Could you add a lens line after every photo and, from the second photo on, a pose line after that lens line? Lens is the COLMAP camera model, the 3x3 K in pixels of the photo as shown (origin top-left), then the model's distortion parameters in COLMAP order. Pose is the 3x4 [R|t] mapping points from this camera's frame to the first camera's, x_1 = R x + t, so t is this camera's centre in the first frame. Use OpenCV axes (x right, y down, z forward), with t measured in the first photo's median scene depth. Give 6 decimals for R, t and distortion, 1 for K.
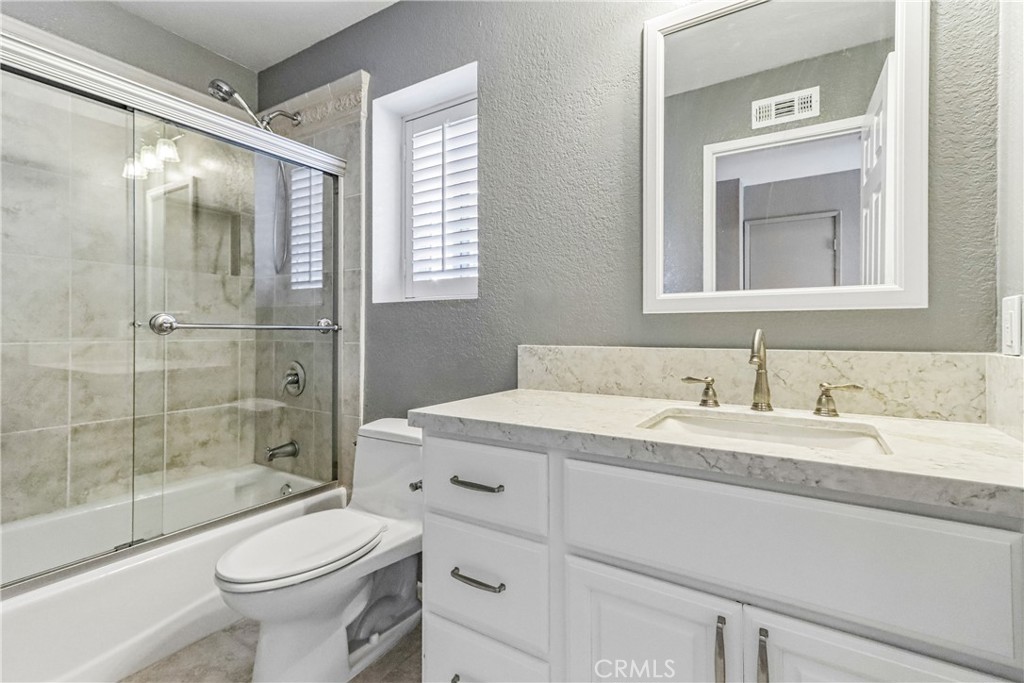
lens RADIAL K [[471.3, 0, 512.1], [0, 471.3, 336.3], [0, 0, 1]] dist [0.029082, 0.000722]
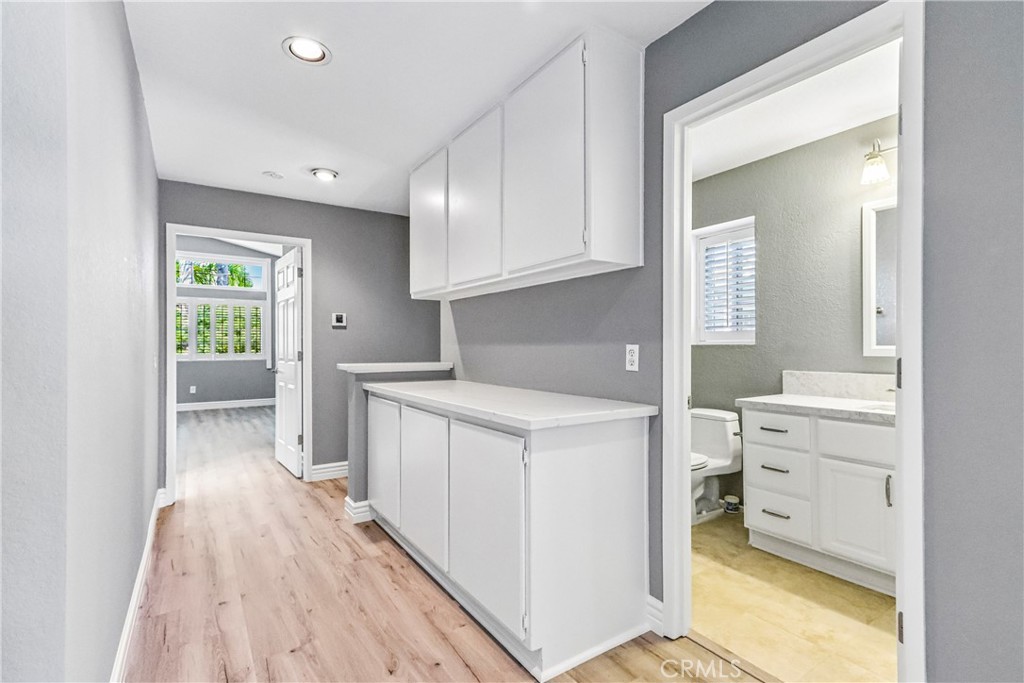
lens RADIAL K [[471.3, 0, 512.0], [0, 471.3, 347.9], [0, 0, 1]] dist [0.029082, 0.000722]
pose [[0.913147, -0.005254, -0.407596, -0.227451], [0.003926, 0.999984, -0.004094, -0.076852], [0.407611, 0.002138, 0.913153, -1.329151]]
